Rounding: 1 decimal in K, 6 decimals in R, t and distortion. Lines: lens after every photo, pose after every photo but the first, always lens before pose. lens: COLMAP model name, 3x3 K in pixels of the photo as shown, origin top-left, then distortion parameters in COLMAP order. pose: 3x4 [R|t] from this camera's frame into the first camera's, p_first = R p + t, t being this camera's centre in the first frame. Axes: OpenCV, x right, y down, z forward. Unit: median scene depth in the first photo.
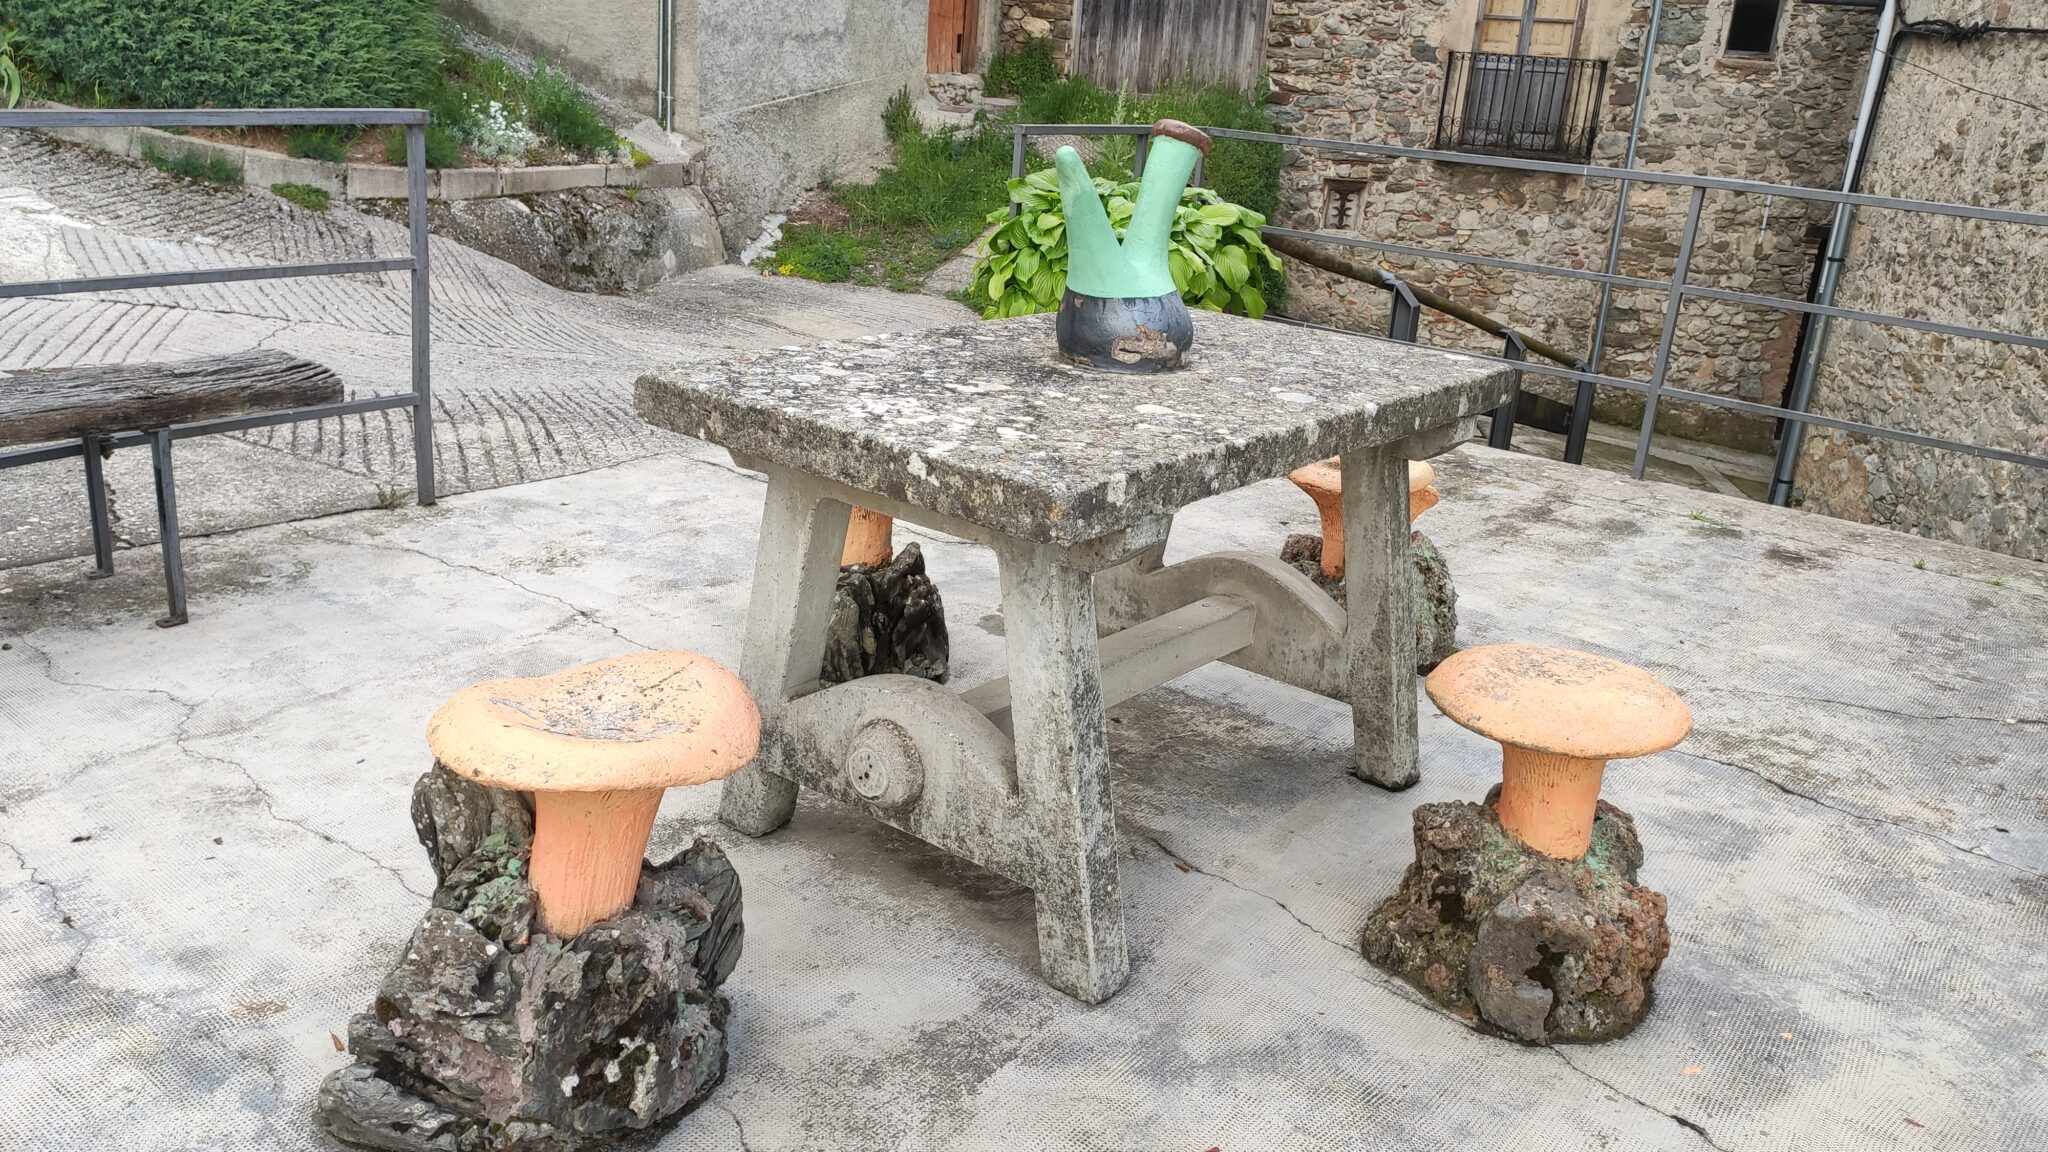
lens RADIAL K [[1547.2, 0, 1007.2], [0, 1547.2, 582.0], [0, 0, 1]] dist [0.059071, -0.076545]
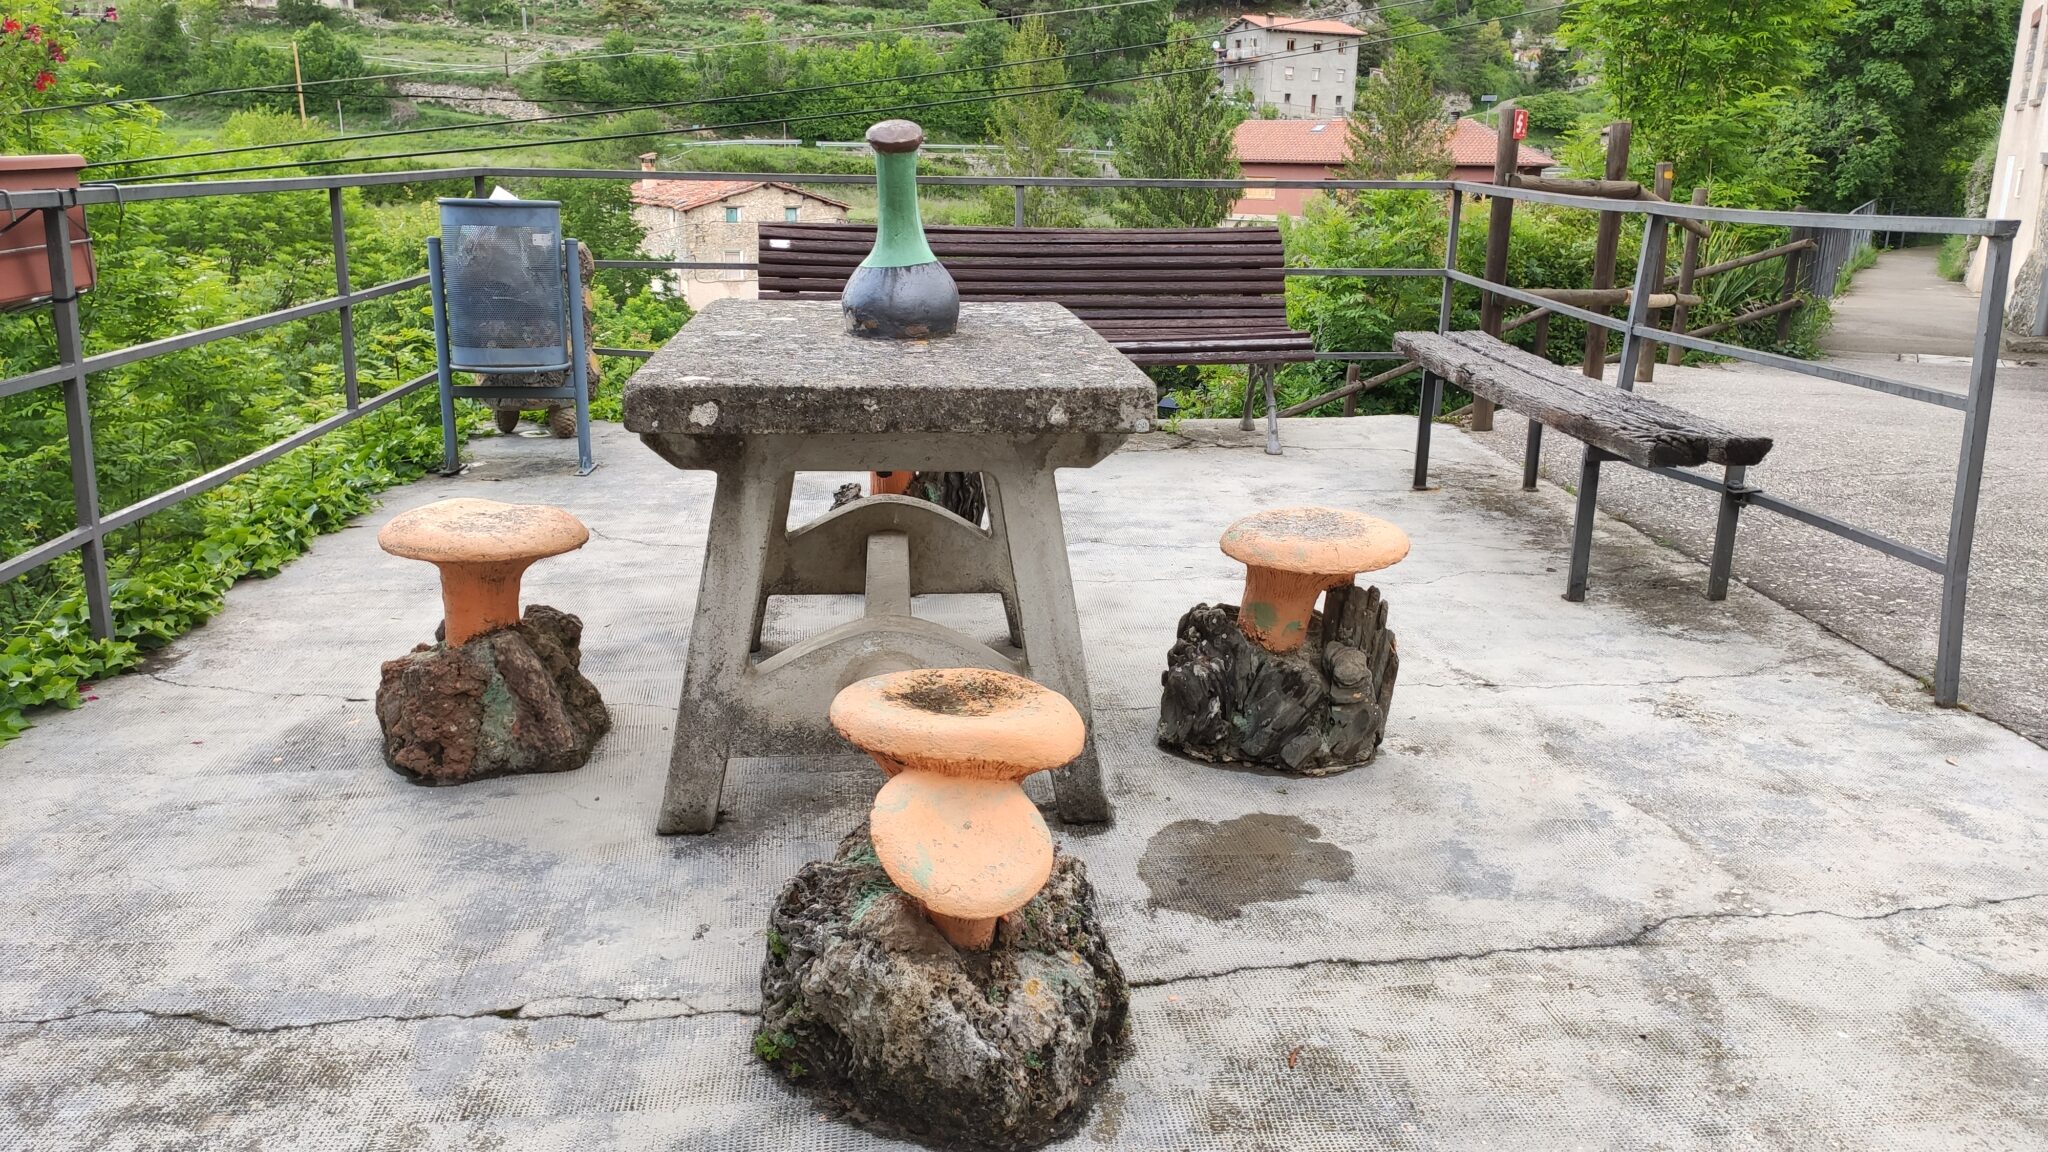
lens RADIAL K [[1547.2, 0, 1030.3], [0, 1547.2, 574.5], [0, 0, 1]] dist [0.059071, -0.076545]
pose [[-0.709166, 0.102777, -0.697511, 0.195897], [-0.288663, 0.860271, 0.420246, -0.118134], [0.643240, 0.499370, -0.580407, 0.431136]]
